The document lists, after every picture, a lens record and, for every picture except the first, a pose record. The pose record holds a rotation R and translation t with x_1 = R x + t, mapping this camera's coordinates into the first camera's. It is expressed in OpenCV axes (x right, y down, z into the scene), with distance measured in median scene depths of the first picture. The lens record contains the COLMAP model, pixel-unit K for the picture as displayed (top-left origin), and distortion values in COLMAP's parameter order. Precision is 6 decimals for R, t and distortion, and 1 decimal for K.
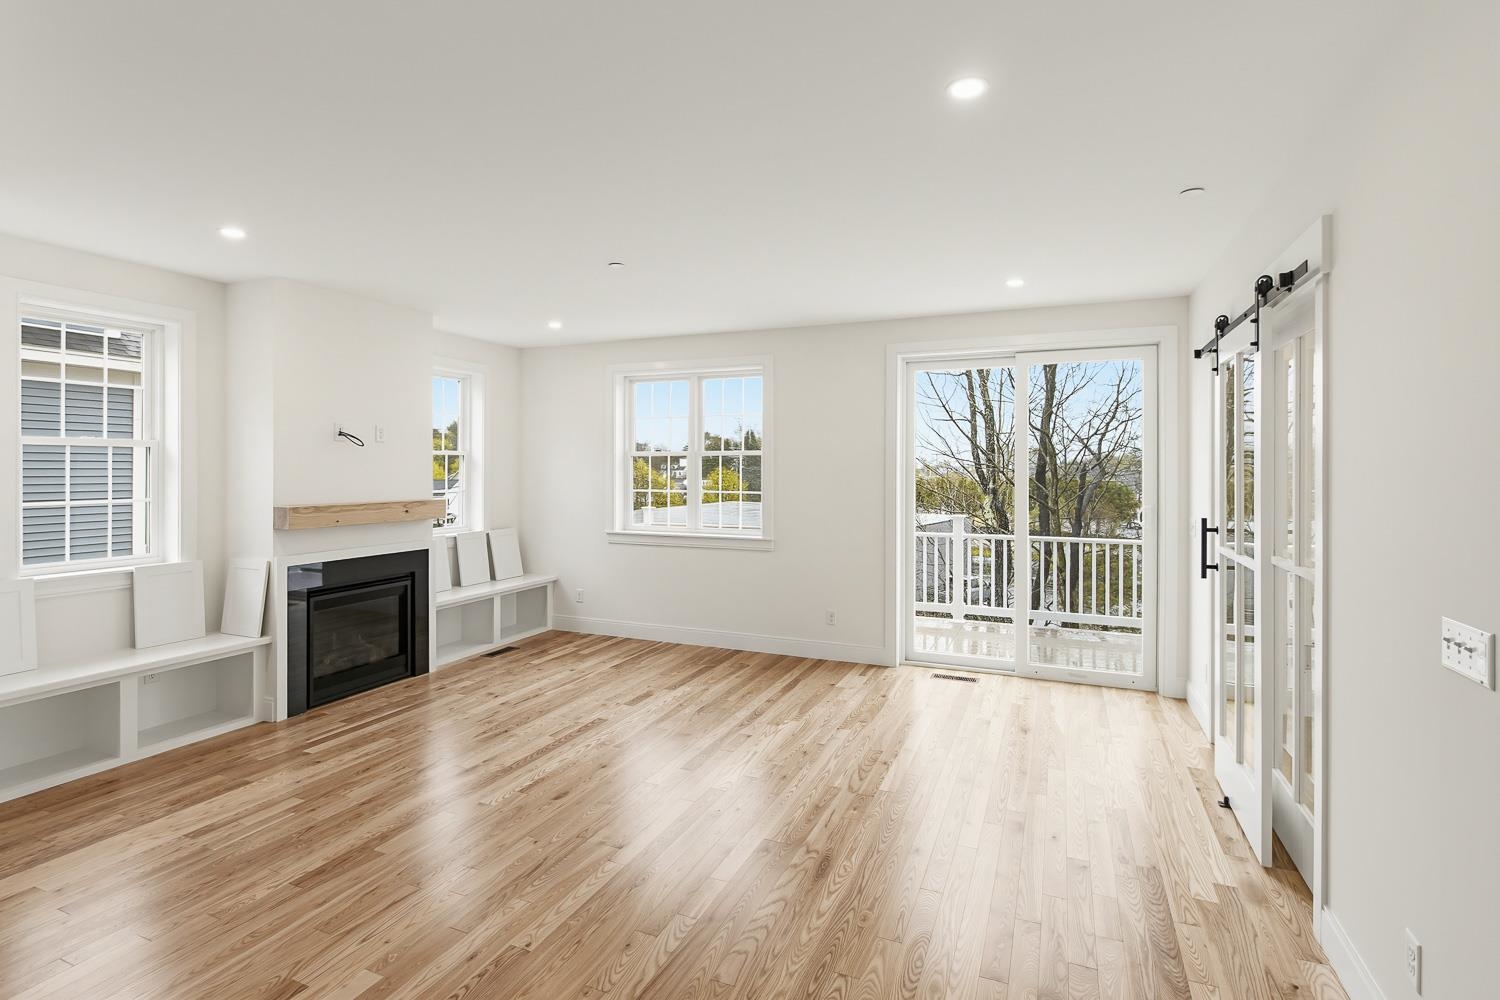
lens RADIAL K [[740.0, 0, 746.0], [0, 740.0, 466.3], [0, 0, 1]] dist [0.006847, -0.001822]
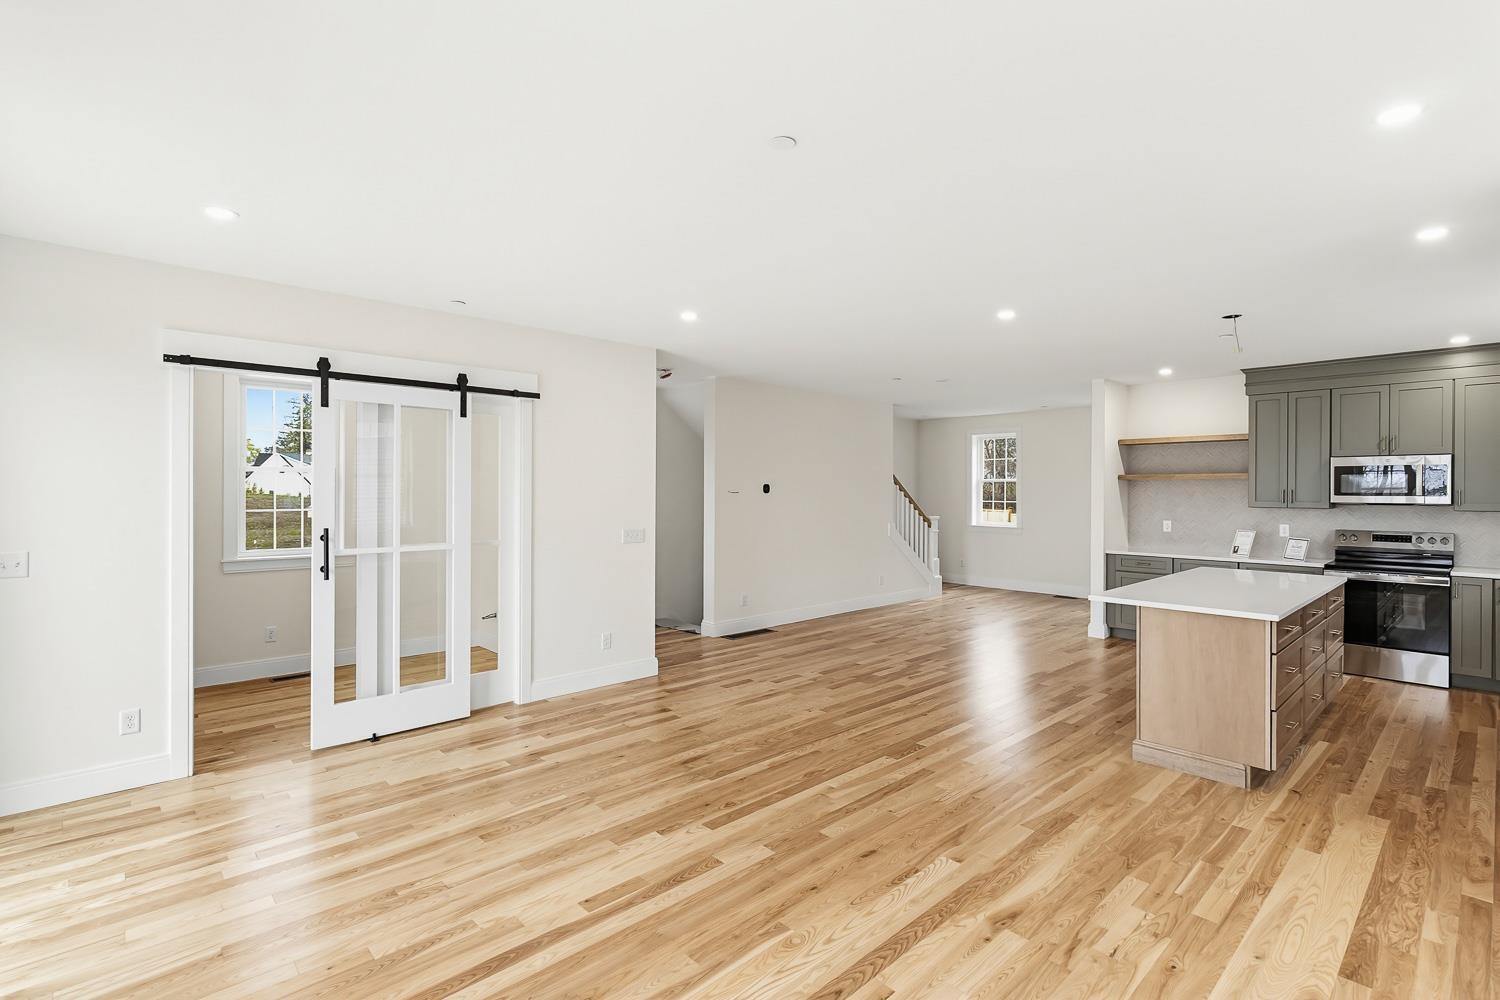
lens RADIAL K [[698.6, 0, 754.1], [0, 698.6, 495.2], [0, 0, 1]] dist [0.002955, -0.000263]
pose [[-0.920435, -0.010242, 0.390761, -0.345245], [-0.009142, 0.999947, 0.004675, 0.006591], [-0.390788, 0.000731, -0.920480, 1.417807]]
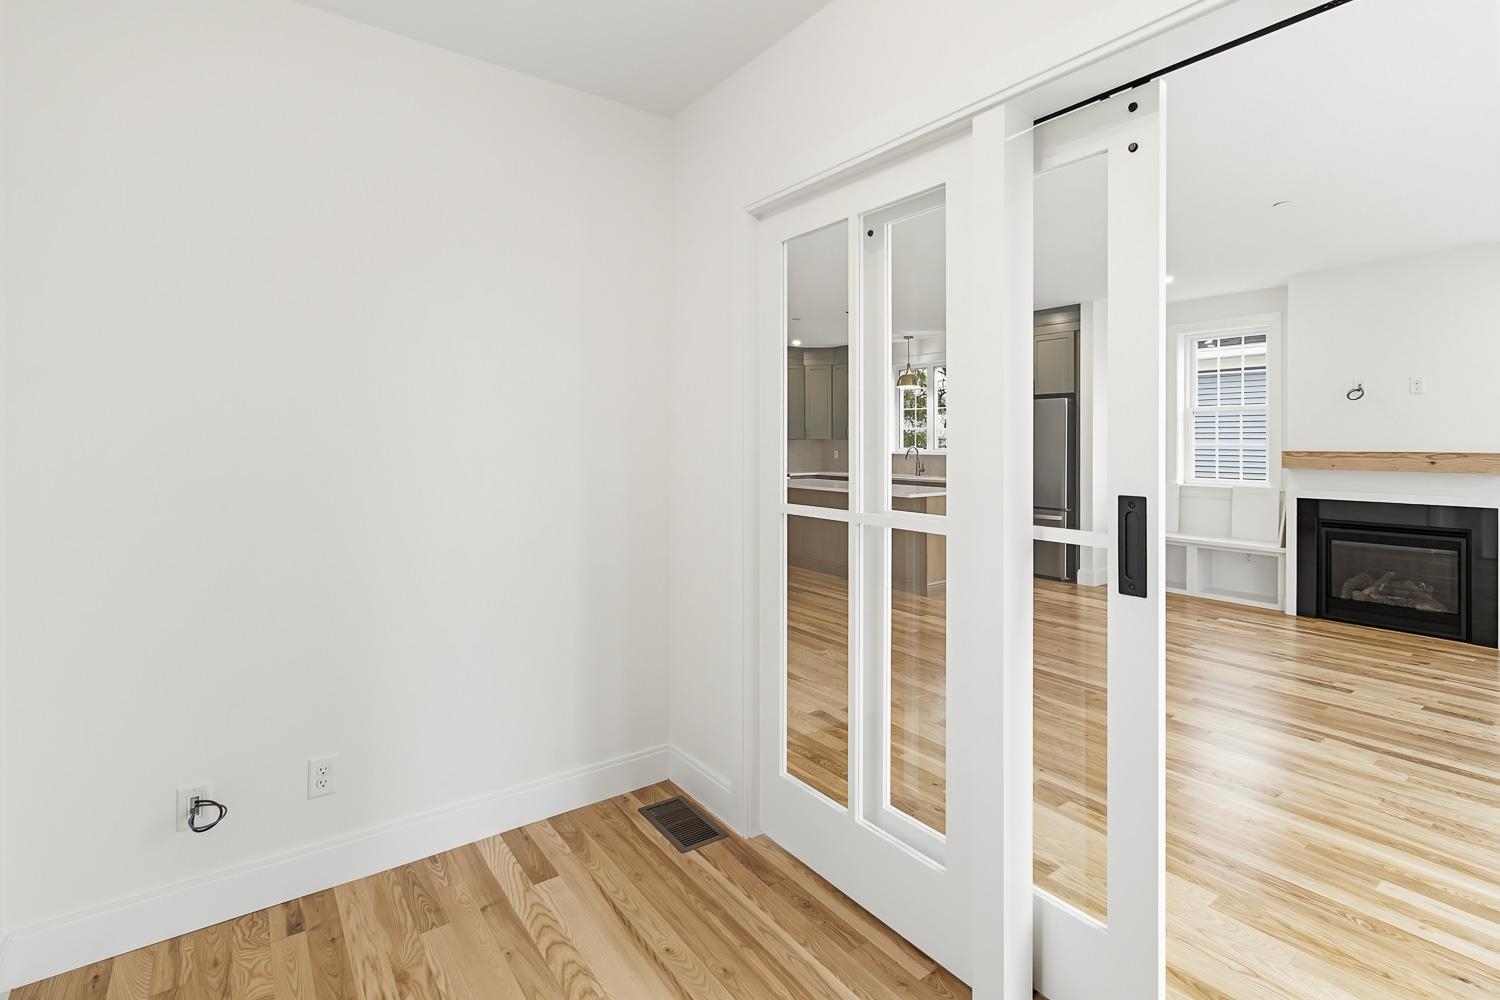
lens RADIAL K [[698.6, 0, 755.6], [0, 698.6, 436.2], [0, 0, 1]] dist [0.002955, -0.000263]
pose [[-0.510068, -0.009275, -0.860084, 0.907000], [-0.000134, 0.999943, -0.010704, 0.042813], [0.860134, -0.005344, -0.510040, 0.820938]]
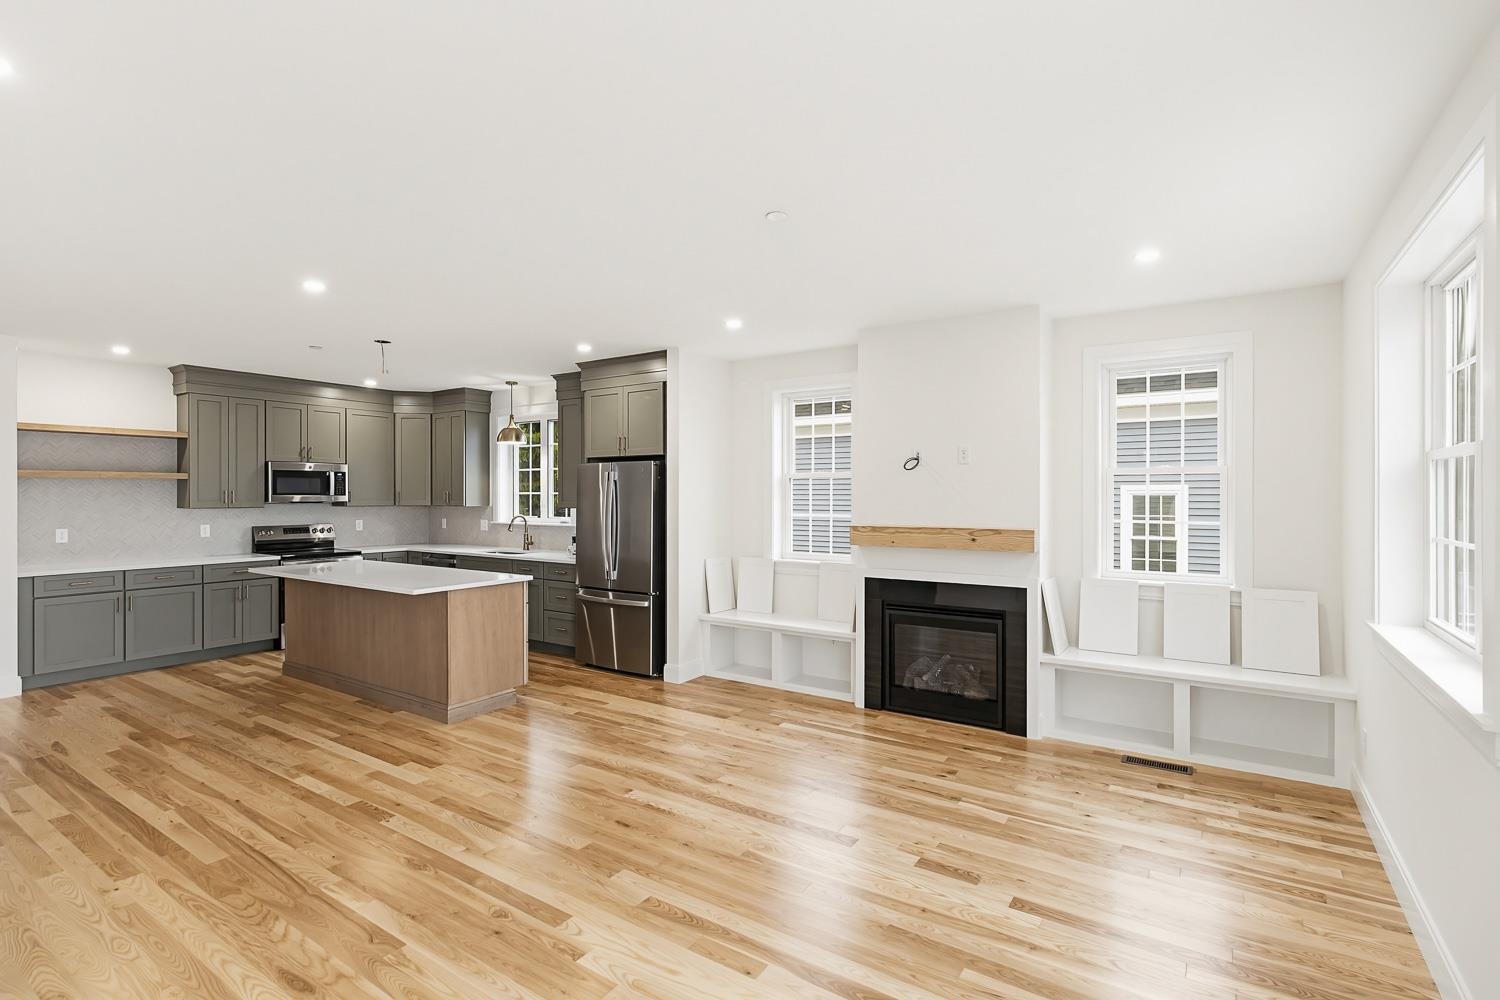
lens RADIAL K [[698.6, 0, 754.4], [0, 698.6, 495.2], [0, 0, 1]] dist [0.002955, -0.000263]
pose [[-0.178099, -0.003841, -0.984005, 0.486038], [0.003095, 0.999985, -0.004464, 0.012696], [0.984008, -0.003841, -0.178085, 1.034315]]
